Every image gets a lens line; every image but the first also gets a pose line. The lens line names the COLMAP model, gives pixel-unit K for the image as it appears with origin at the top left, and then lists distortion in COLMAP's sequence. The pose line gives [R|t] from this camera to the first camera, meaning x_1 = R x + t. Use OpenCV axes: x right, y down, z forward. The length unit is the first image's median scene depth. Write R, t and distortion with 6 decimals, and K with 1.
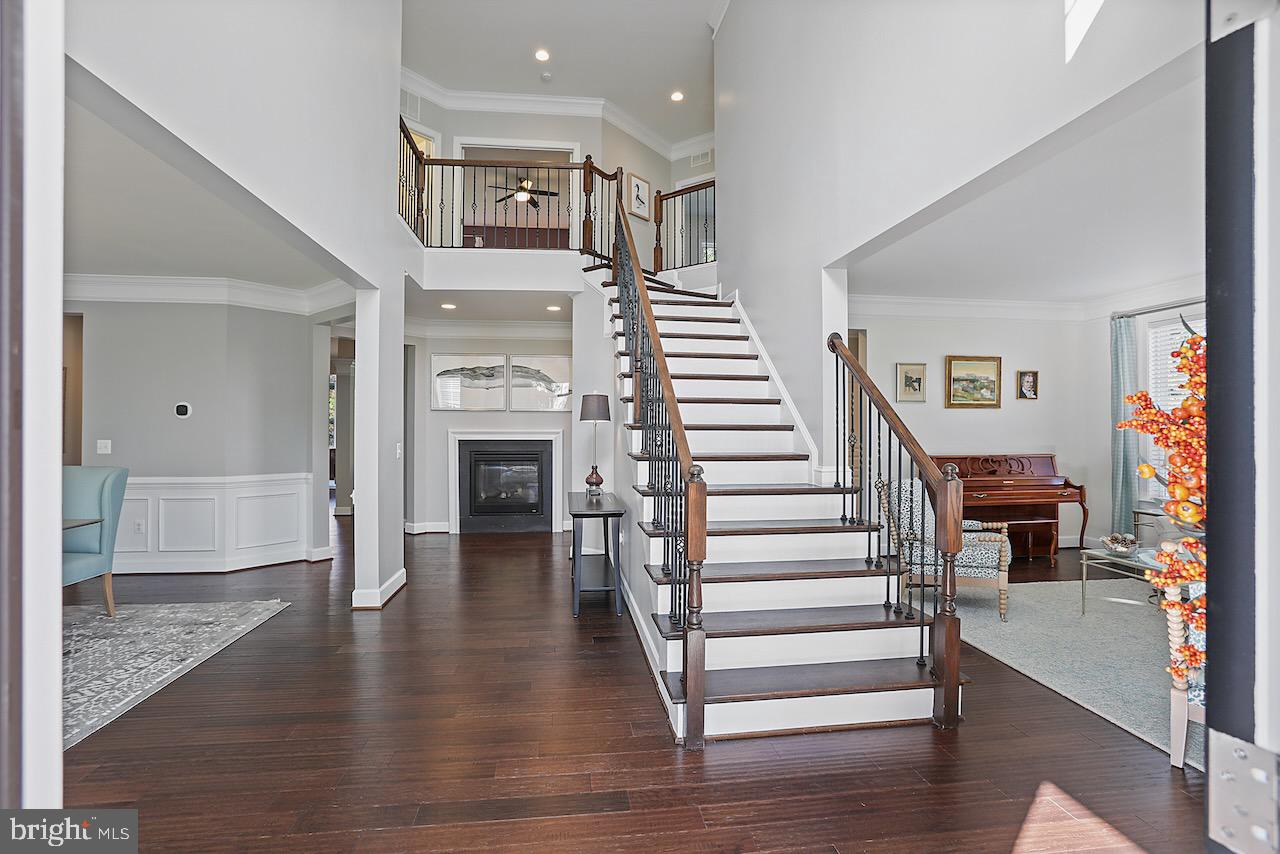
lens RADIAL K [[587.1, 0, 633.6], [0, 587.1, 425.6], [0, 0, 1]] dist [-0.040977, 0.007682]
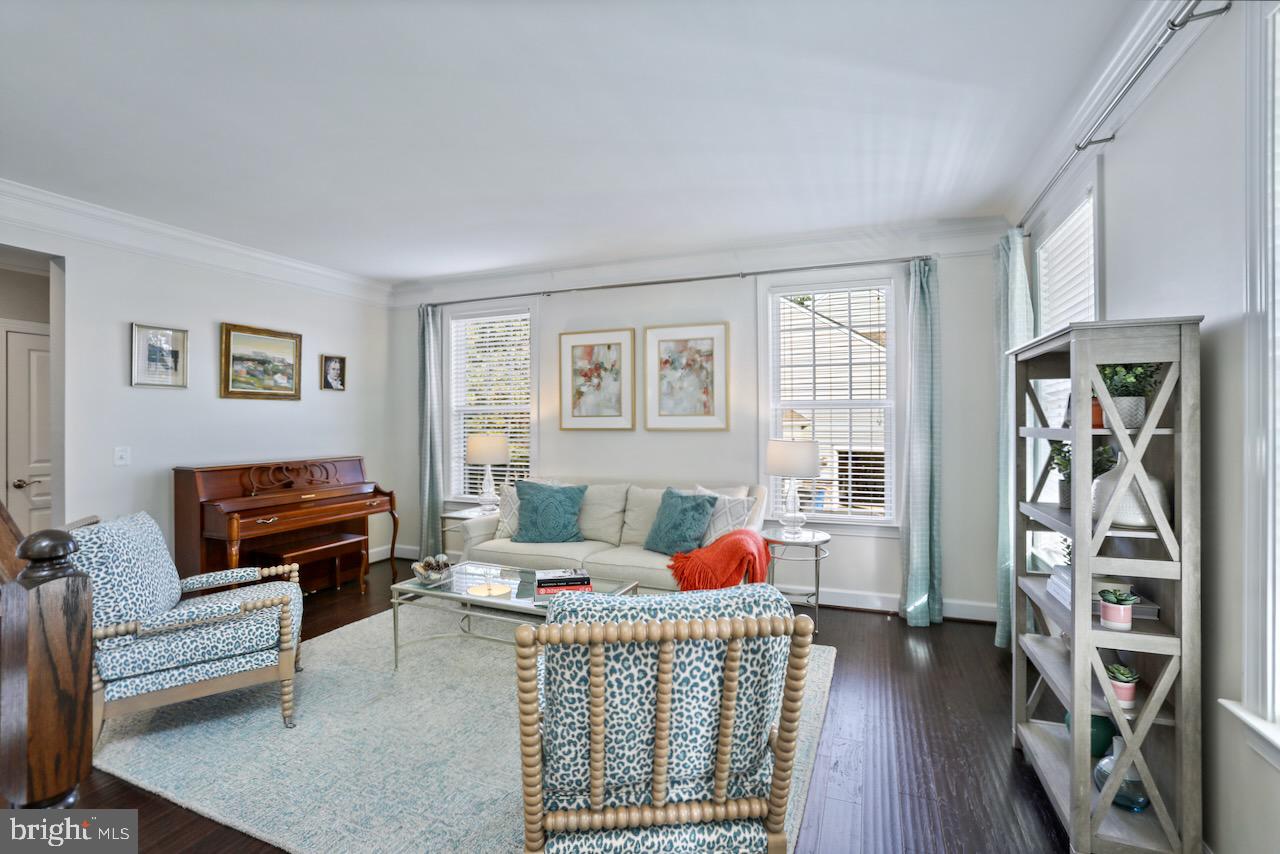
lens RADIAL K [[587.1, 0, 634.9], [0, 587.1, 424.2], [0, 0, 1]] dist [-0.040977, 0.007682]
pose [[0.493228, -0.006480, 0.869876, 0.186866], [0.002271, 0.999978, 0.006162, -0.001582], [-0.869897, -0.001064, 0.493232, 0.234032]]
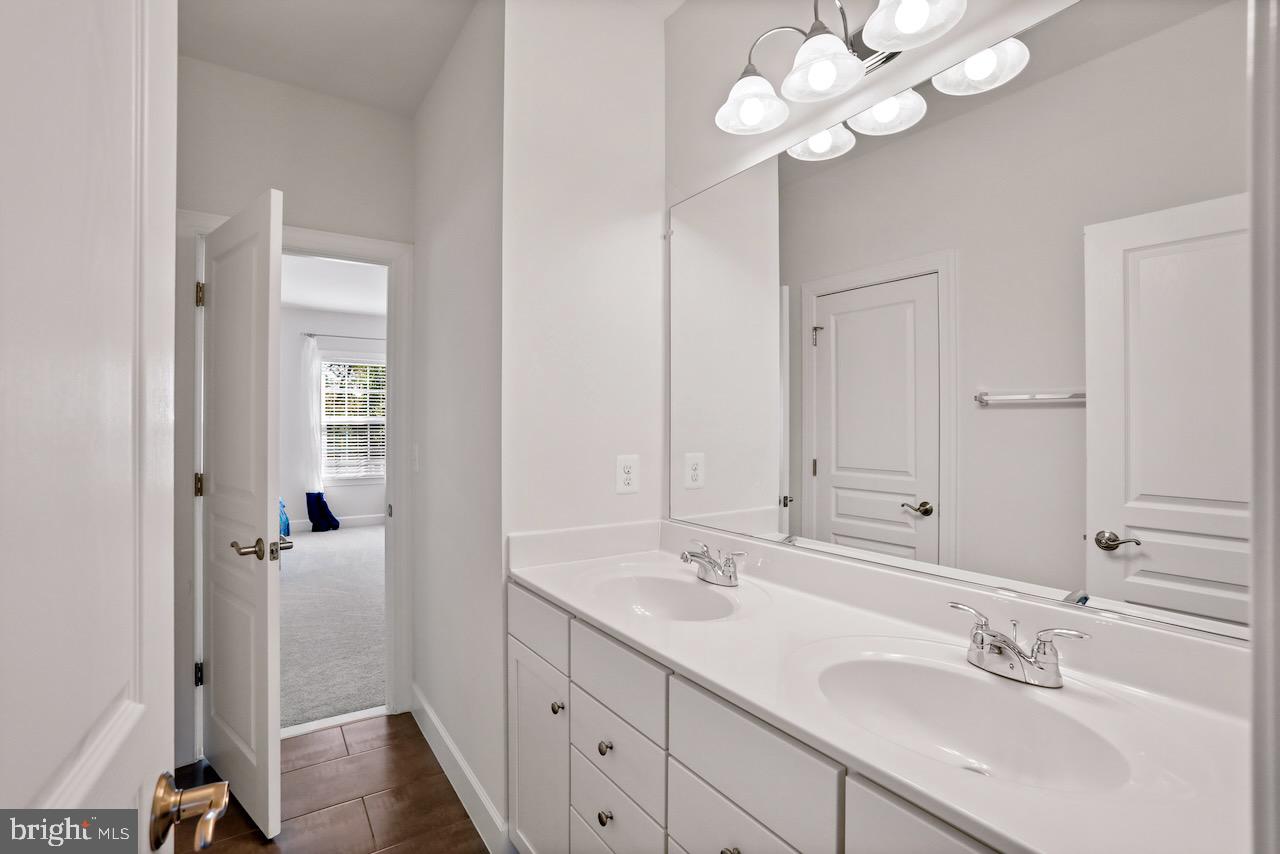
lens RADIAL K [[587.1, 0, 640.0], [0, 587.1, 426.0], [0, 0, 1]] dist [-0.040977, 0.007682]
pose [[0.448069, -0.002247, -0.893996, 0.495340], [0.003207, 0.999994, -0.000906, 0.006294], [0.893993, -0.002461, 0.448074, 0.709192]]
